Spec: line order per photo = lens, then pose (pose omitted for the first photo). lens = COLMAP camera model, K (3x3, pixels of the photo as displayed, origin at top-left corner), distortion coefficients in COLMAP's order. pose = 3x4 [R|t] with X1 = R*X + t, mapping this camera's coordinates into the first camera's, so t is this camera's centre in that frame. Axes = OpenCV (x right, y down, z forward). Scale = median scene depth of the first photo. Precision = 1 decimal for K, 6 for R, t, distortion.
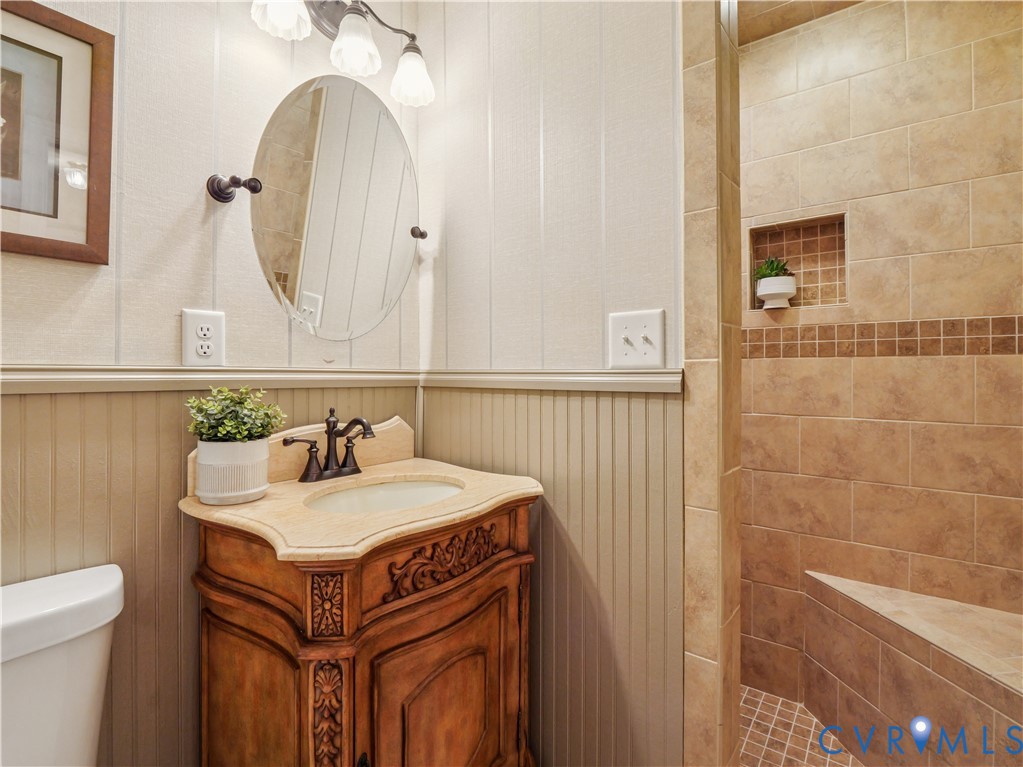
lens RADIAL K [[490.9, 0, 511.1], [0, 490.9, 376.6], [0, 0, 1]] dist [-0.015961, 0.000181]
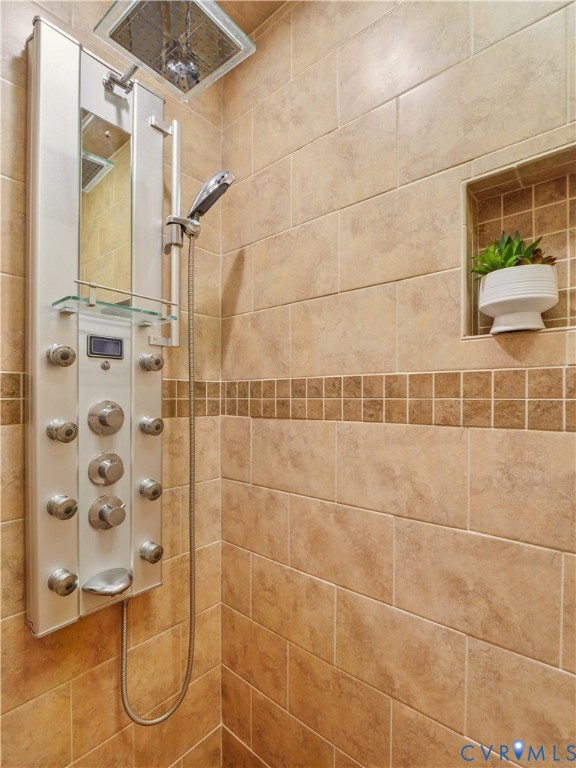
lens RADIAL K [[368.6, 0, 292.2], [0, 368.6, 404.4], [0, 0, 1]] dist [-0.015961, 0.000181]
pose [[0.999112, 0.004045, -0.041932, 0.324625], [-0.003510, 0.999912, 0.012807, -0.067849], [0.041980, -0.012649, 0.999038, 0.606650]]
